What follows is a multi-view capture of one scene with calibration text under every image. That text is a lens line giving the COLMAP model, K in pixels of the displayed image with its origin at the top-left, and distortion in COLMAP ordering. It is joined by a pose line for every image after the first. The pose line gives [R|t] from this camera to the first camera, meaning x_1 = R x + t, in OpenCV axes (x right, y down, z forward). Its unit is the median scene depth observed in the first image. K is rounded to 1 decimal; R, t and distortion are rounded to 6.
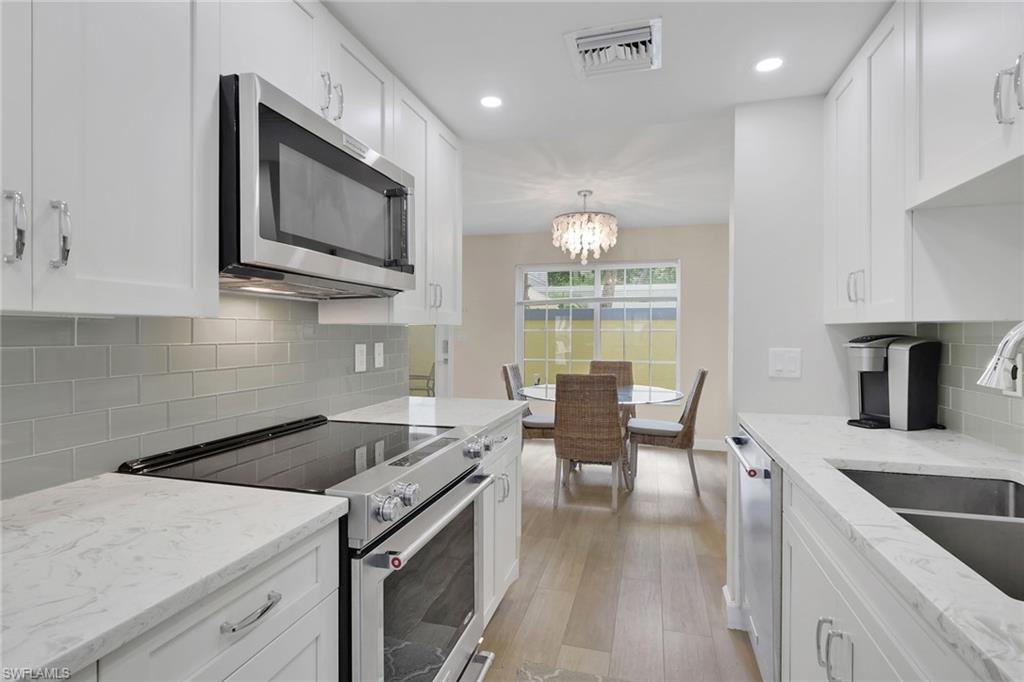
lens RADIAL K [[491.4, 0, 514.7], [0, 491.4, 338.2], [0, 0, 1]] dist [-0.005335, -0.000440]
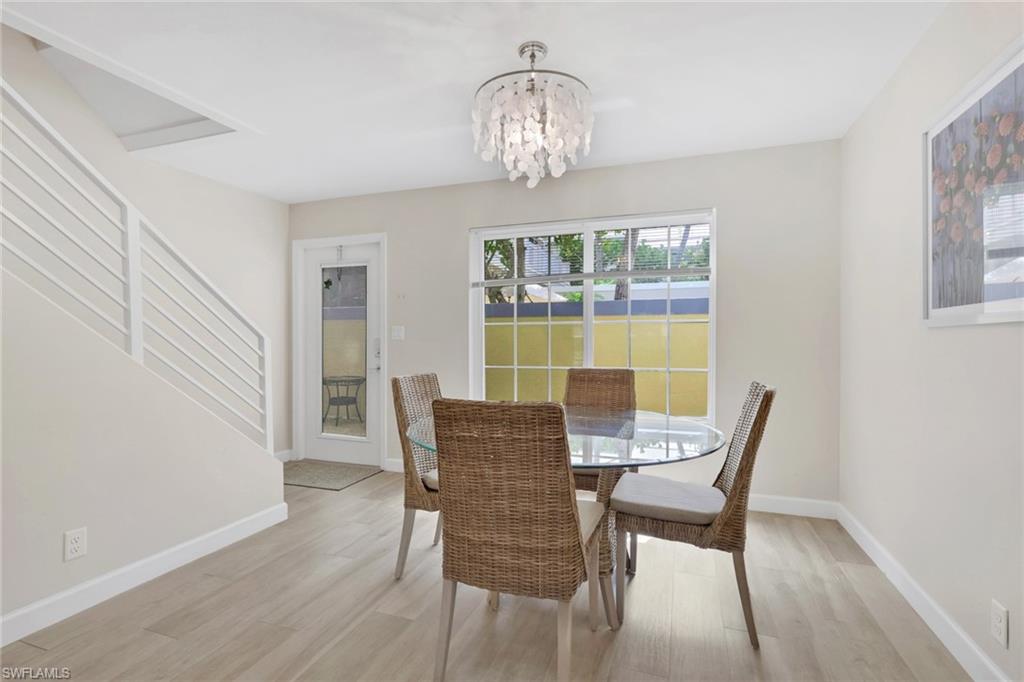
lens RADIAL K [[491.4, 0, 510.1], [0, 491.4, 342.7], [0, 0, 1]] dist [-0.005335, -0.000440]
pose [[0.997740, 0.000081, -0.067194, 0.159376], [-0.000234, 0.999997, -0.002265, 0.020540], [0.067194, 0.002276, 0.997737, 0.487552]]
